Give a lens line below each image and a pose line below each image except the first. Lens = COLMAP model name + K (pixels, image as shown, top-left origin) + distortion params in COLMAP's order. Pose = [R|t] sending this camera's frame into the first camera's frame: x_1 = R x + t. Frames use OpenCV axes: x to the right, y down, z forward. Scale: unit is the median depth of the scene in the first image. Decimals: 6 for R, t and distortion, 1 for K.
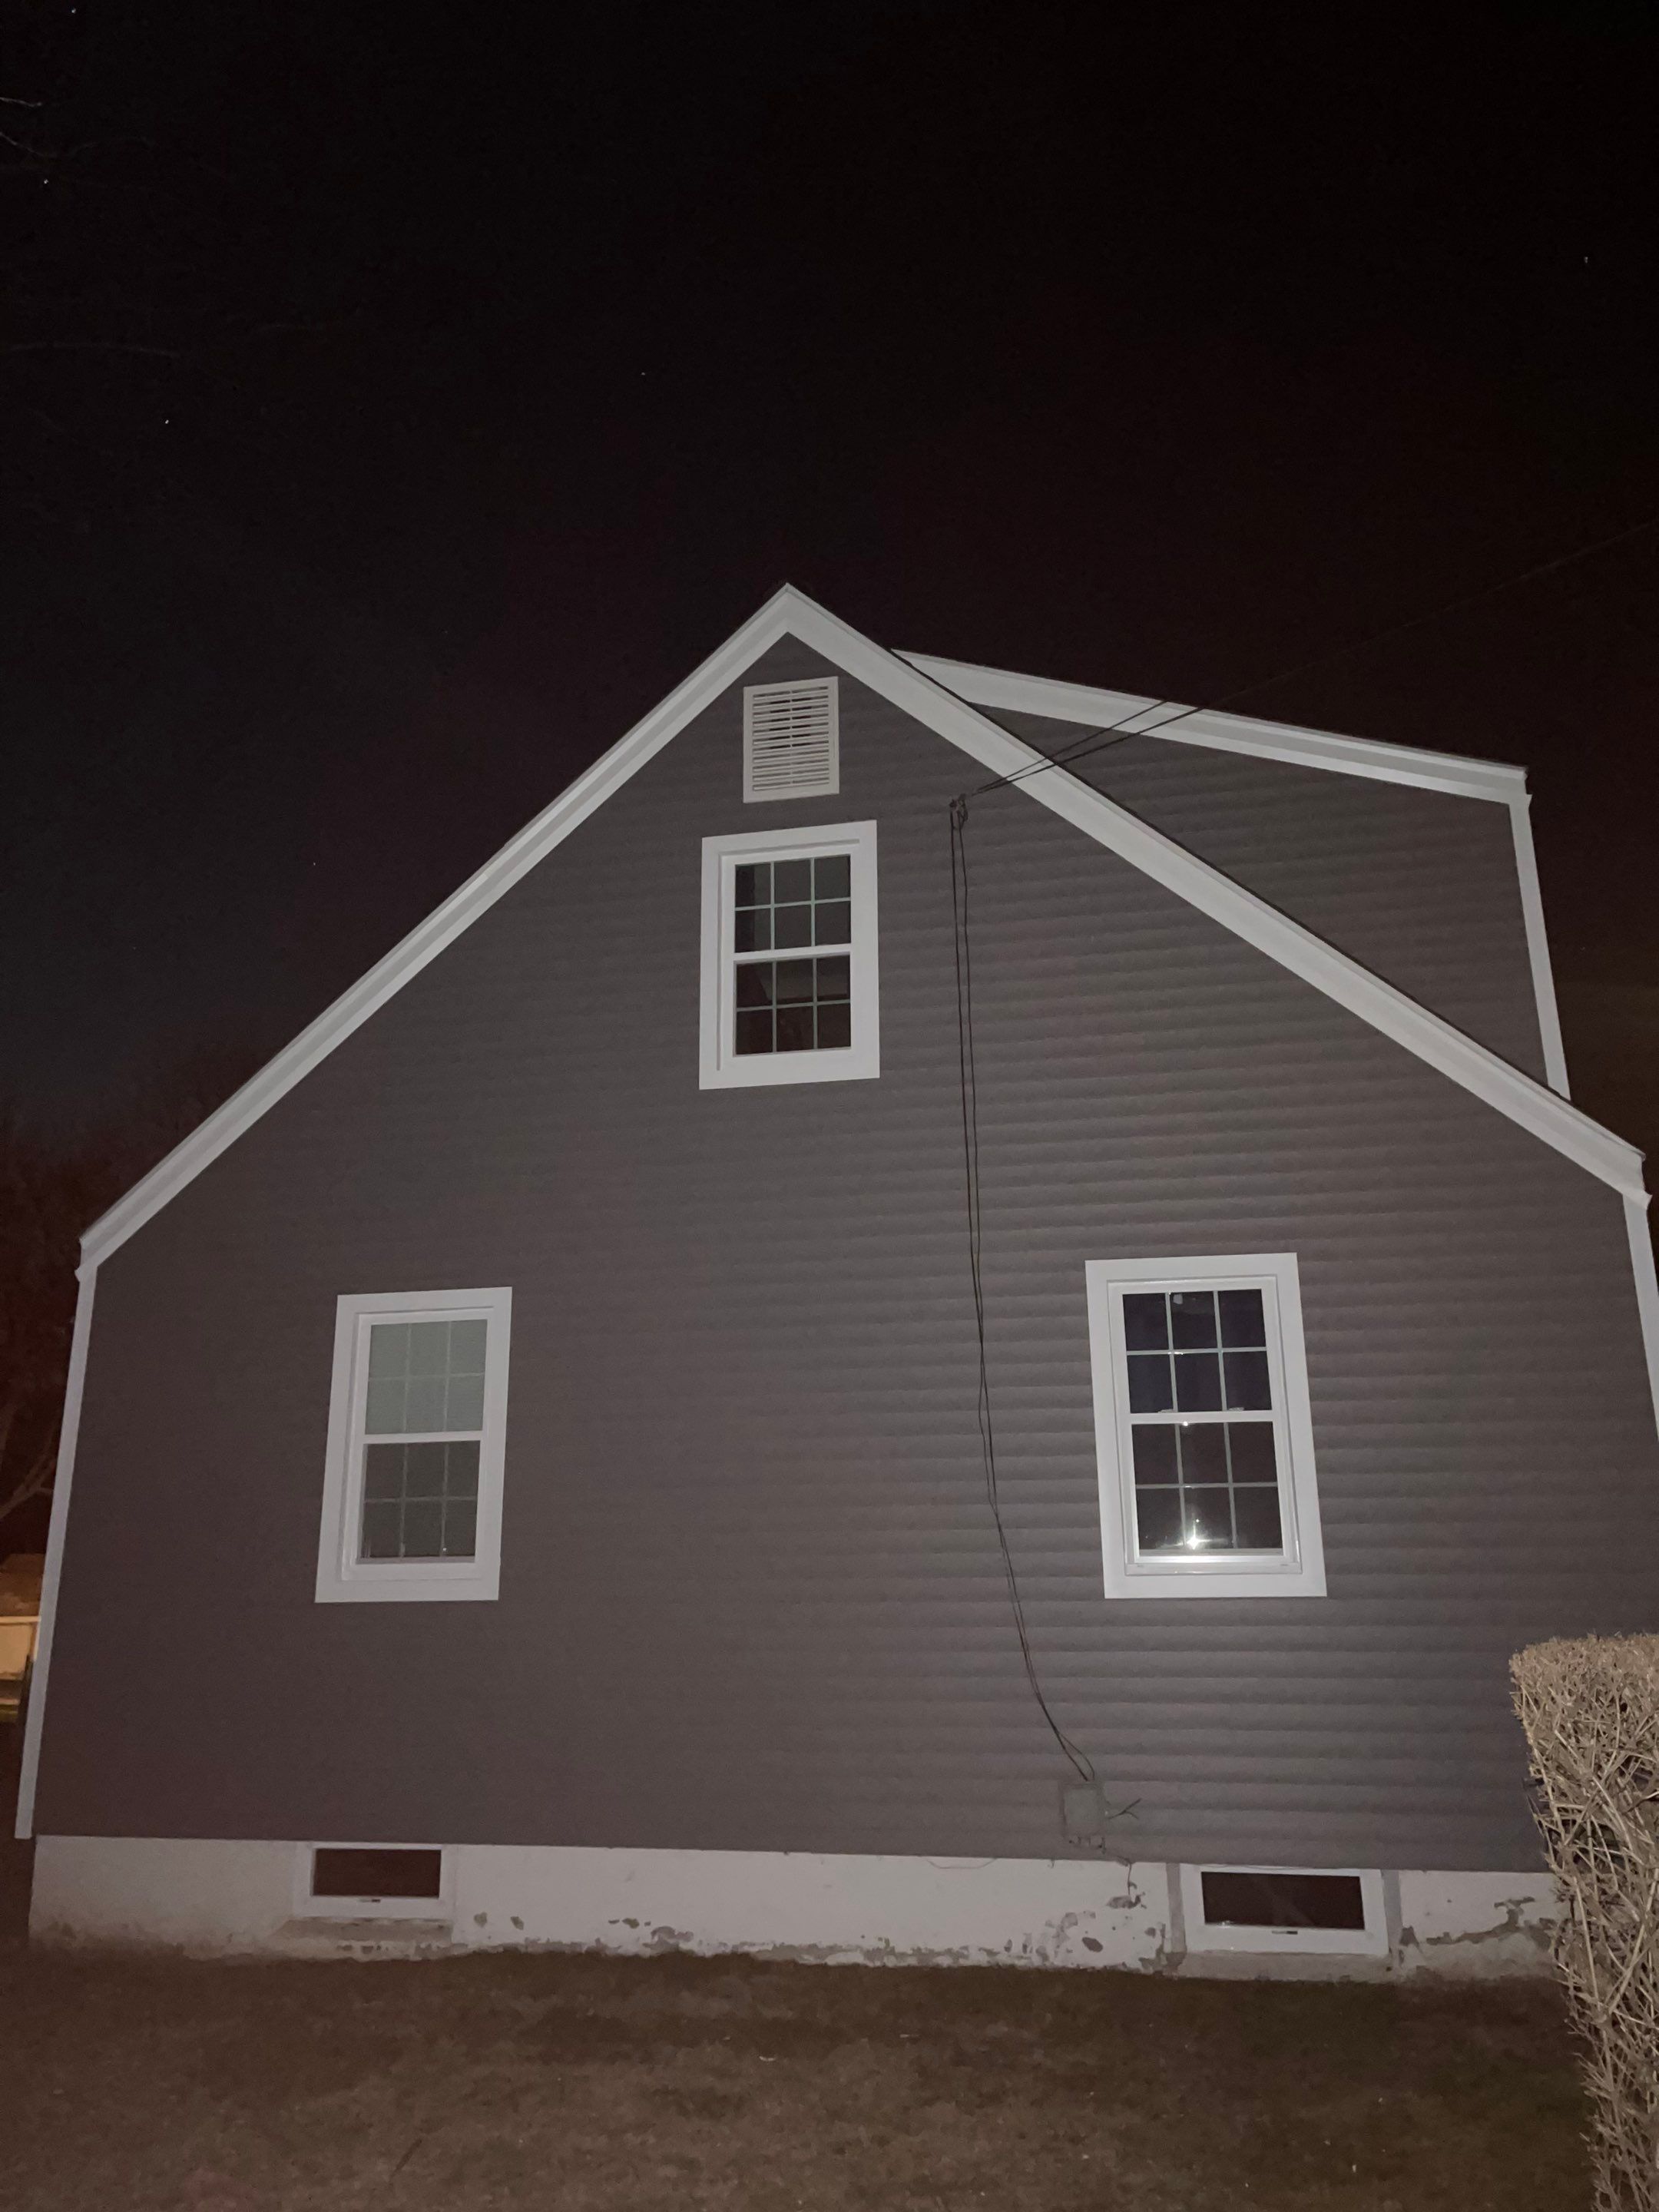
lens RADIAL K [[1510.9, 0, 829.6], [0, 1510.9, 1148.6], [0, 0, 1]] dist [0.002634, -0.006574]
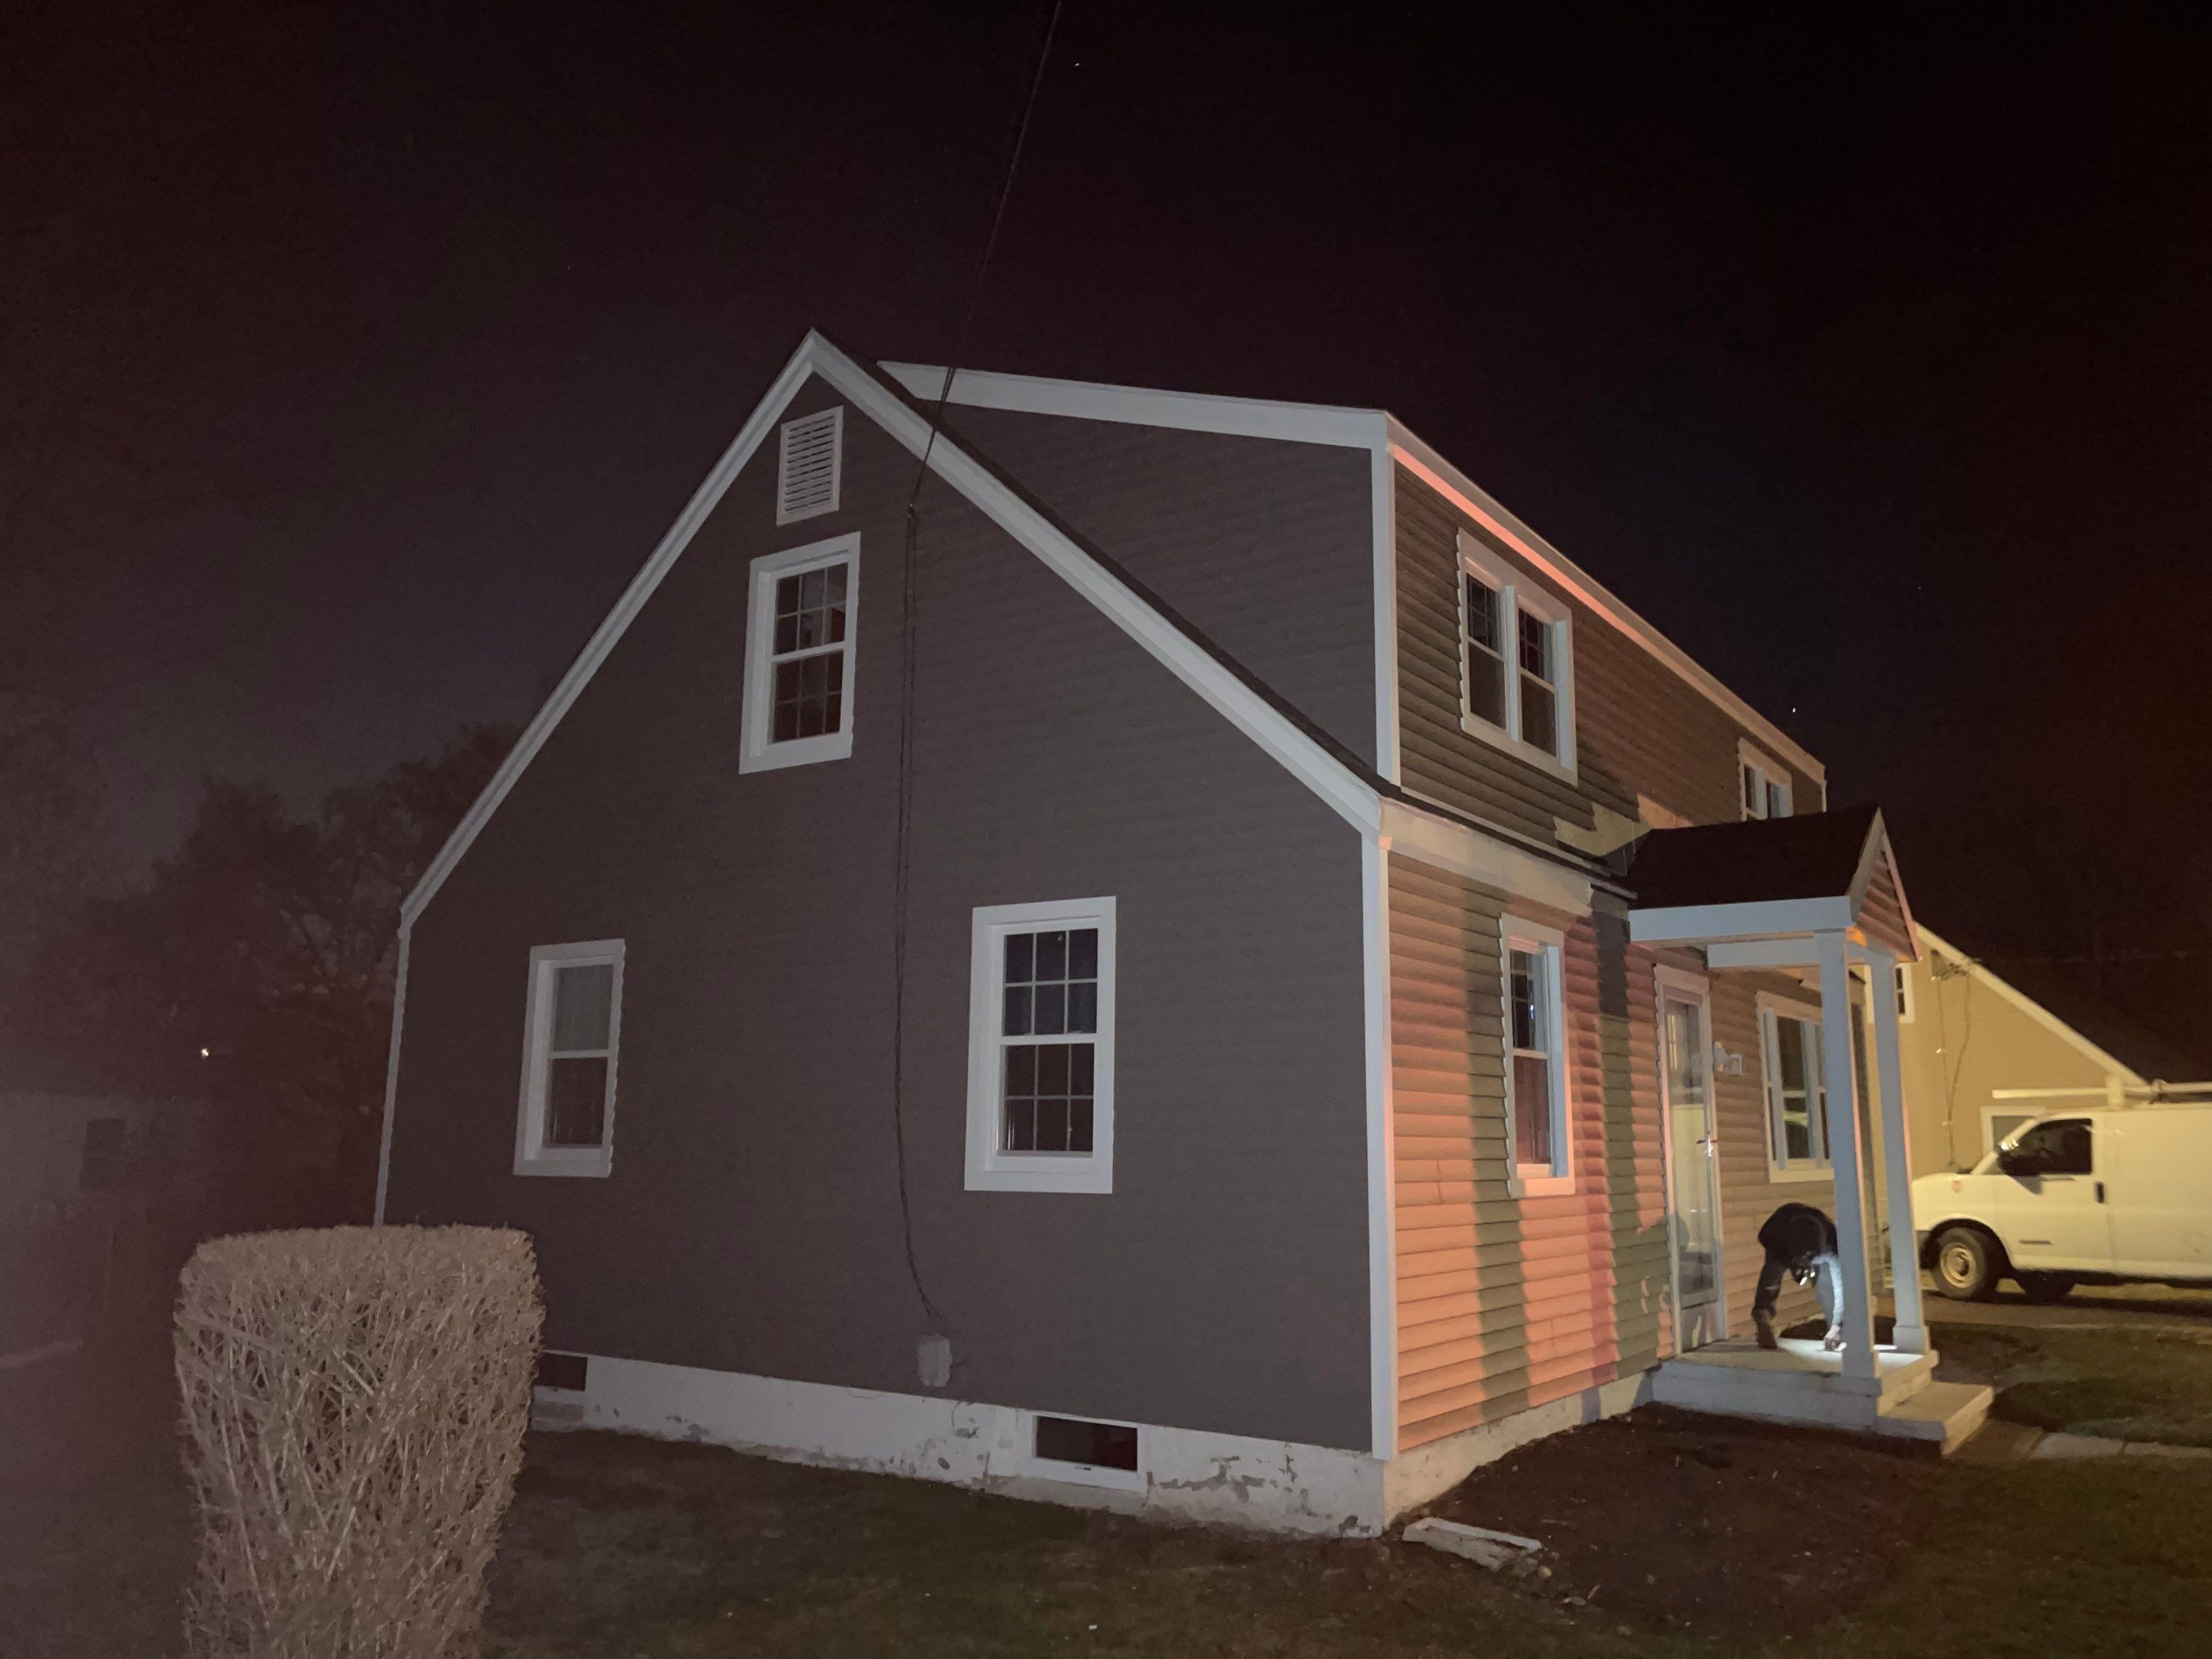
lens RADIAL K [[1680.5, 0, 1106.0], [0, 1680.5, 829.5], [0, 0, 1]] dist [-0.010880, -0.002006]
pose [[0.916534, -0.050027, -0.396816, 0.717773], [0.077886, 0.995477, 0.054394, -0.044564], [0.392301, -0.080760, 0.916285, -0.134675]]
